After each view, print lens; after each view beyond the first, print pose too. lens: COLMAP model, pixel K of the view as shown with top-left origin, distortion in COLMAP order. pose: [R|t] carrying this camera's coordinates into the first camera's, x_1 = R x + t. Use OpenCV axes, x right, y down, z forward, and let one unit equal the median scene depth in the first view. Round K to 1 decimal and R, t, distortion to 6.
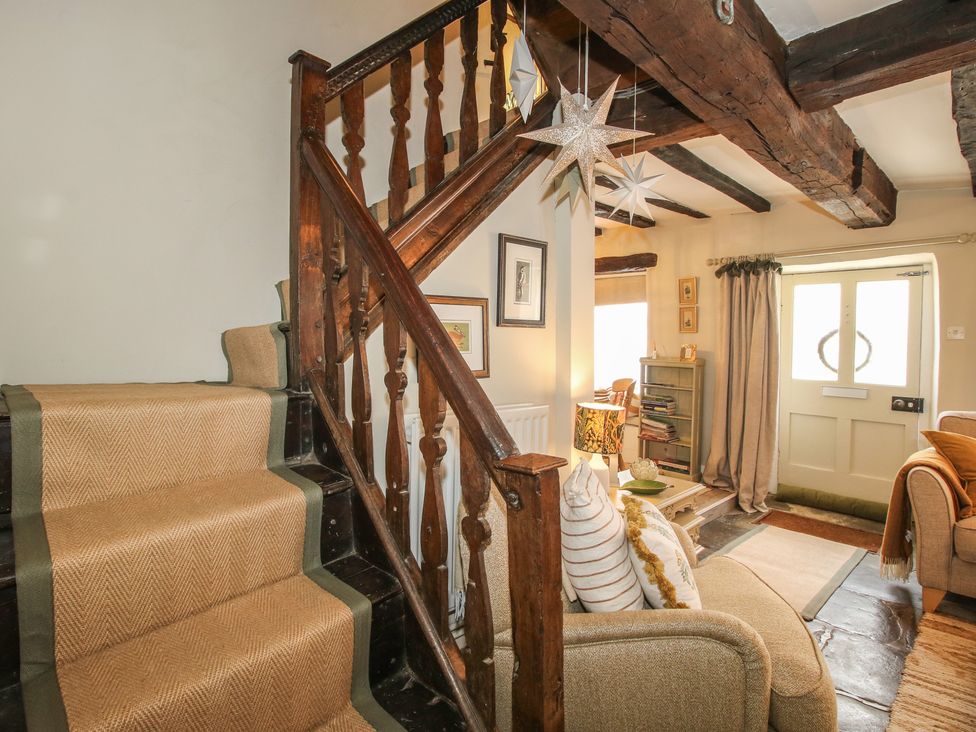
lens RADIAL K [[519.0, 0, 490.9], [0, 519.0, 361.2], [0, 0, 1]] dist [0.000624, -0.000475]
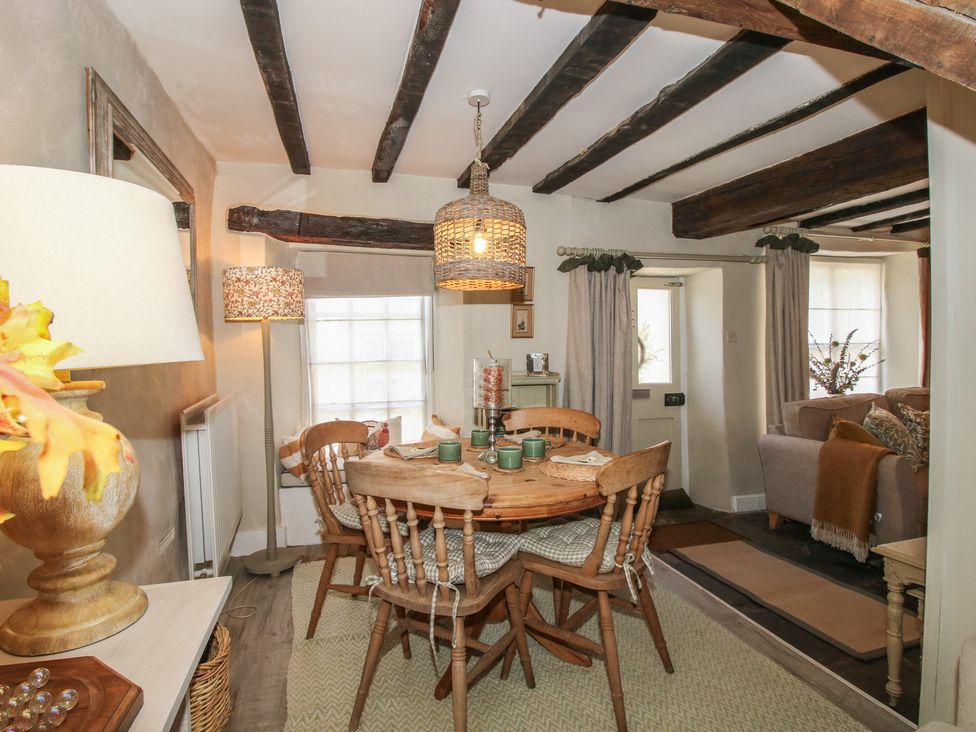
lens RADIAL K [[519.0, 0, 490.9], [0, 519.0, 361.2], [0, 0, 1]] dist [0.000624, -0.000475]
pose [[0.448504, -0.072040, 0.890873, -0.517876], [0.038201, 0.997381, 0.061421, -0.112705], [-0.892964, 0.006484, 0.450081, 1.113467]]
